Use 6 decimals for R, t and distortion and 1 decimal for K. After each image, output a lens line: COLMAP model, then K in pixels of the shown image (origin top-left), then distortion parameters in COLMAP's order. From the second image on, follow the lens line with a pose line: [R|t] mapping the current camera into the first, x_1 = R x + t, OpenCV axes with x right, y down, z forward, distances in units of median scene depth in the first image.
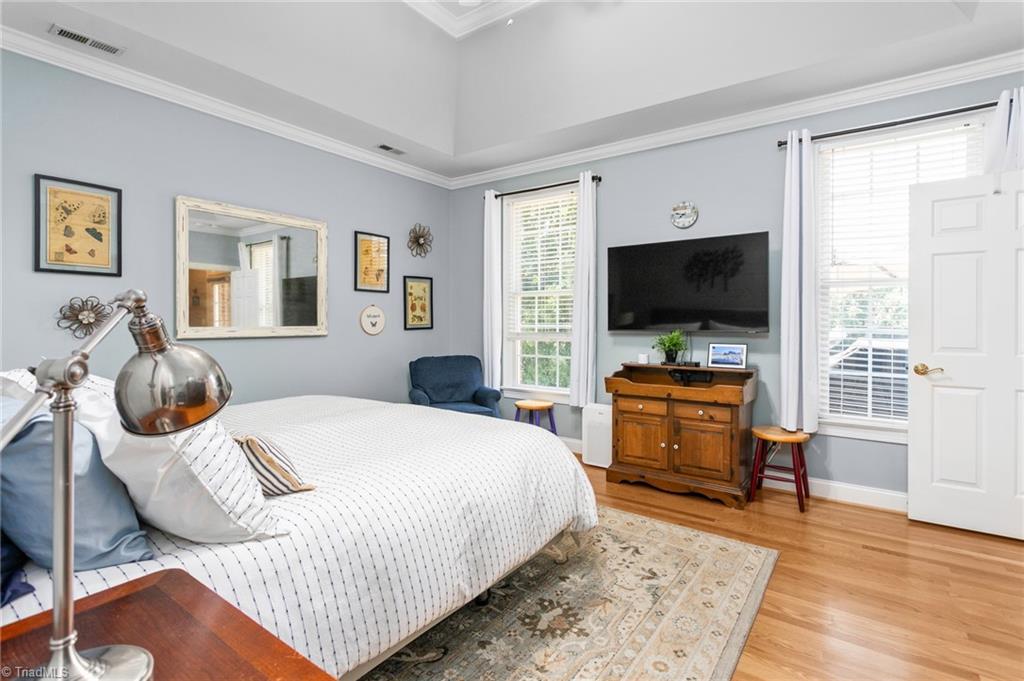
lens RADIAL K [[491.8, 0, 518.7], [0, 491.8, 329.2], [0, 0, 1]] dist [-0.001928, 0.000467]
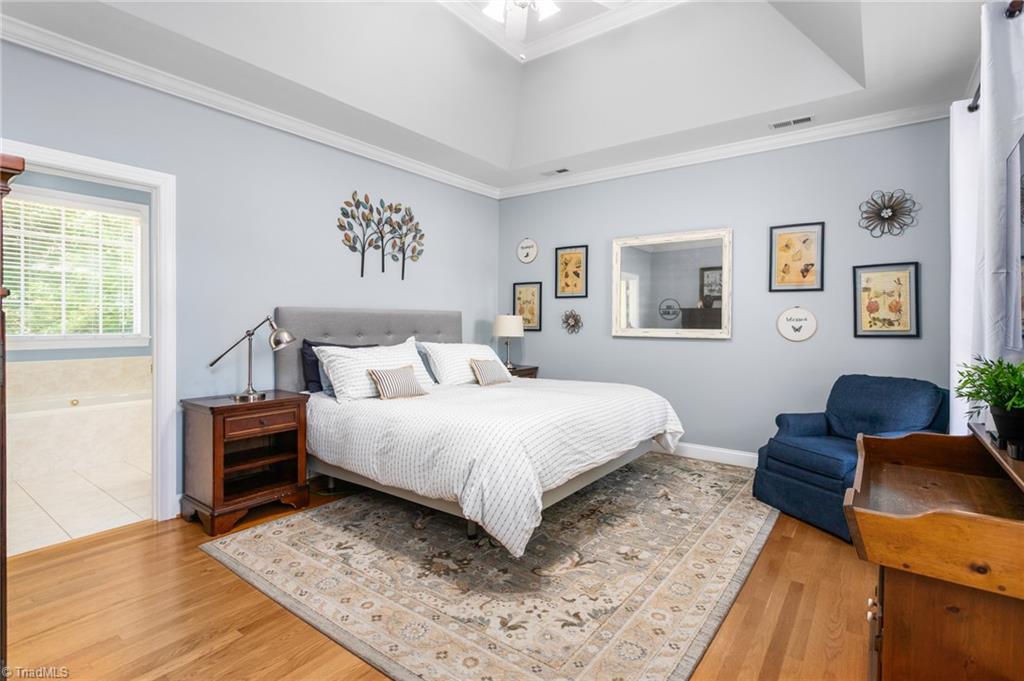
lens RADIAL K [[491.8, 0, 518.7], [0, 491.8, 329.2], [0, 0, 1]] dist [-0.001928, 0.000467]
pose [[-0.010788, 0.011121, -0.999880, 0.932934], [-0.022739, 0.999677, 0.011364, -0.013792], [0.999683, 0.022859, -0.010532, 0.854632]]
